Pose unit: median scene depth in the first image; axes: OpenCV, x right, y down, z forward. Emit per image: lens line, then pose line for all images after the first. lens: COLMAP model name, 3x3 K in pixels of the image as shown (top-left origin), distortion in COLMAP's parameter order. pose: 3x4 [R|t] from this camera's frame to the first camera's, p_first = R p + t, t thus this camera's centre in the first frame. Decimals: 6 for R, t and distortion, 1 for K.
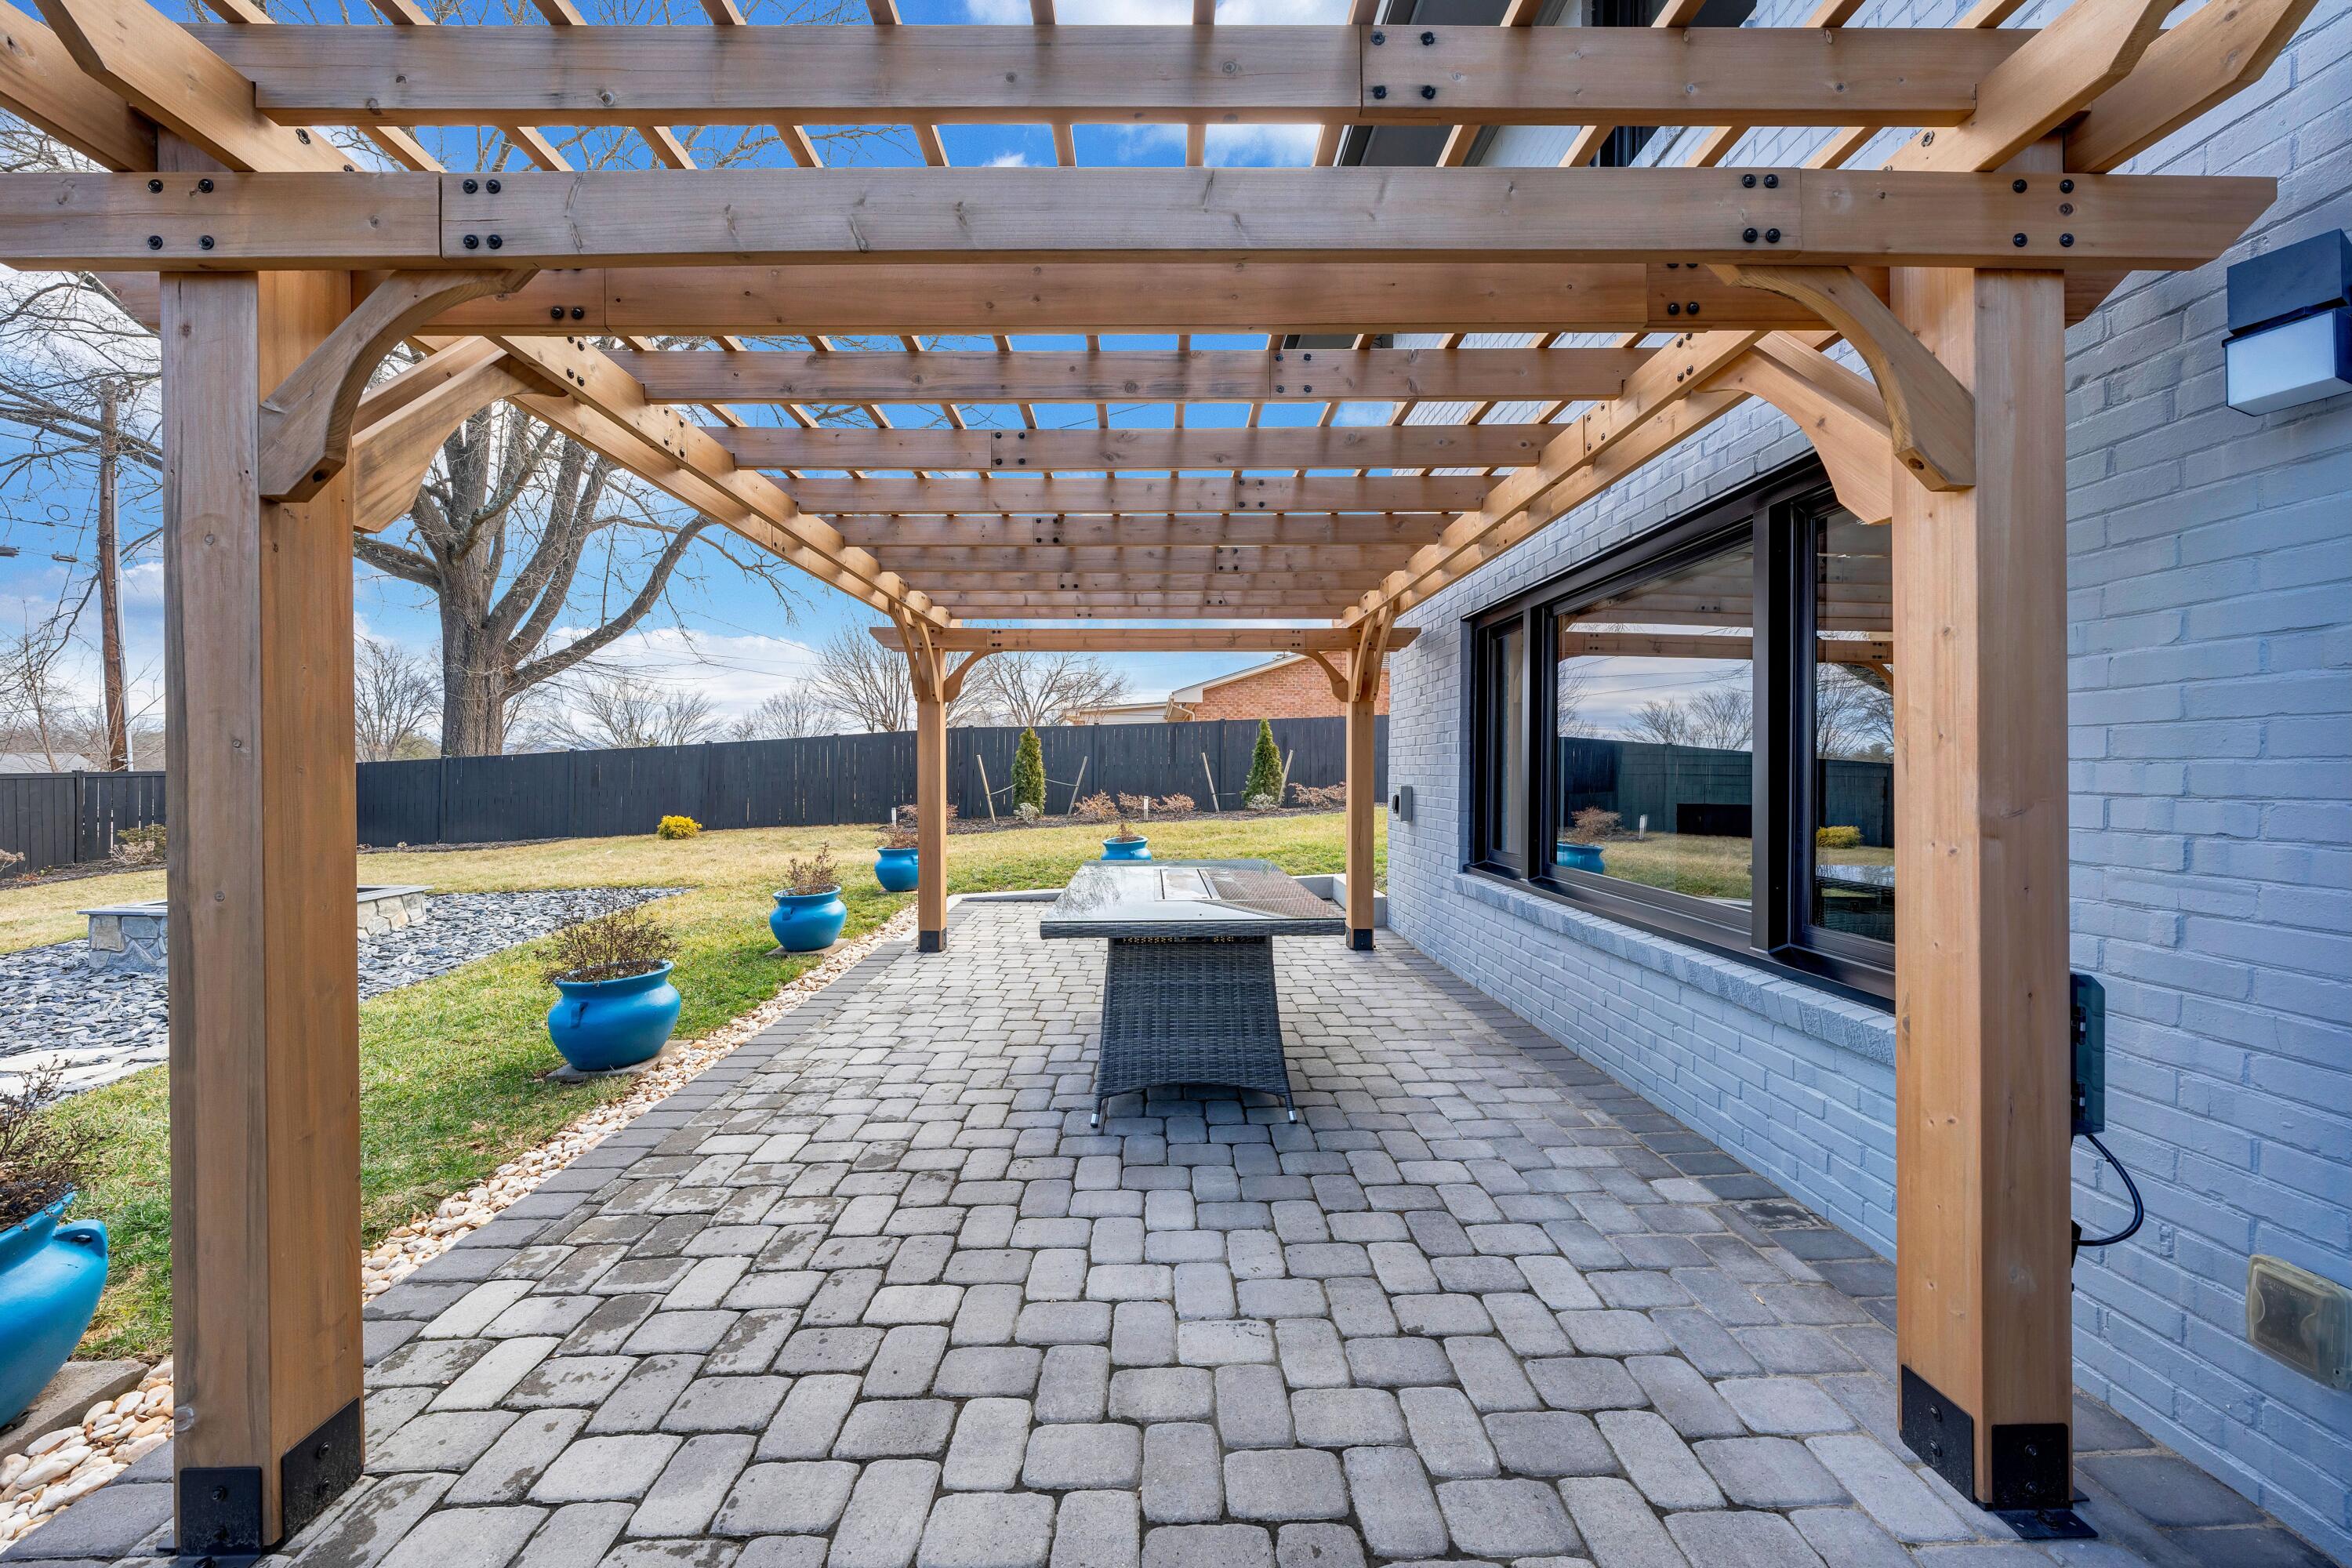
lens RADIAL K [[811.9, 0, 1168.7], [0, 811.9, 766.2], [0, 0, 1]] dist [-0.000745, -0.000304]
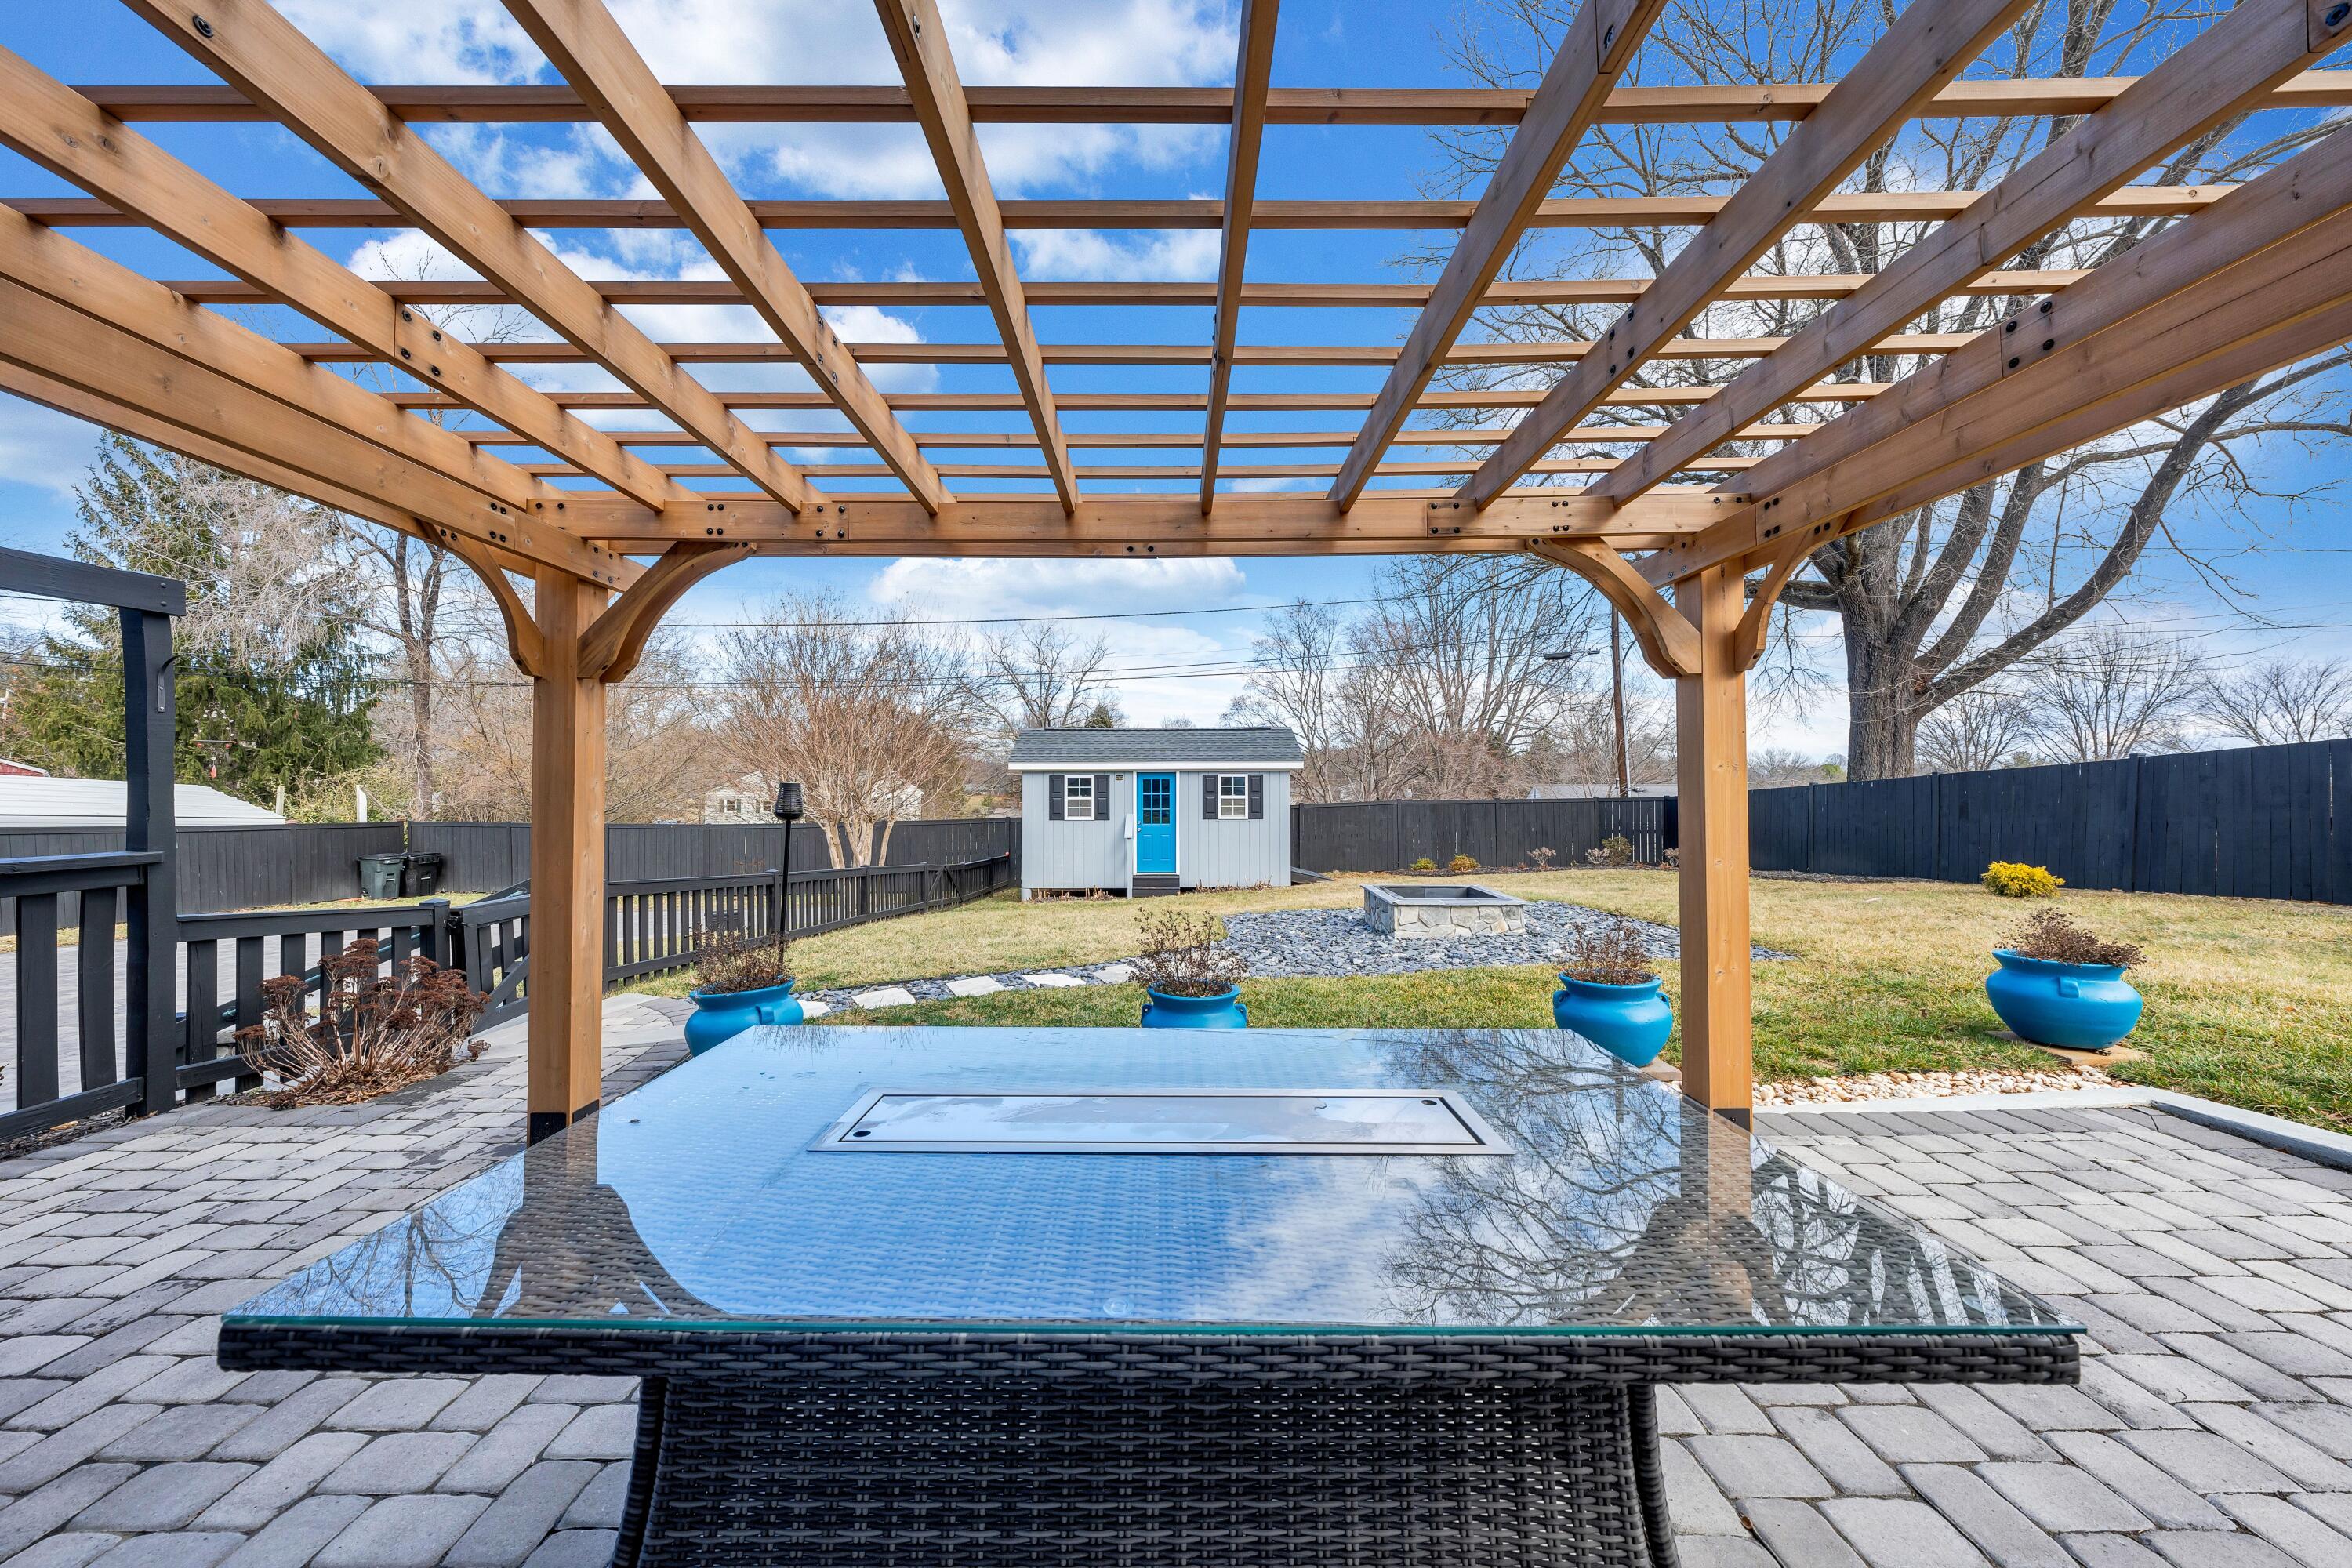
lens RADIAL K [[805.0, 0, 1176.0], [0, 805.0, 784.0], [0, 0, 1]] dist [0.001848, -0.000219]
pose [[-0.016522, -0.013484, -0.999773, 0.439071], [0.002224, 0.999906, -0.013523, -0.000034], [0.999861, -0.002447, -0.016490, 1.150624]]
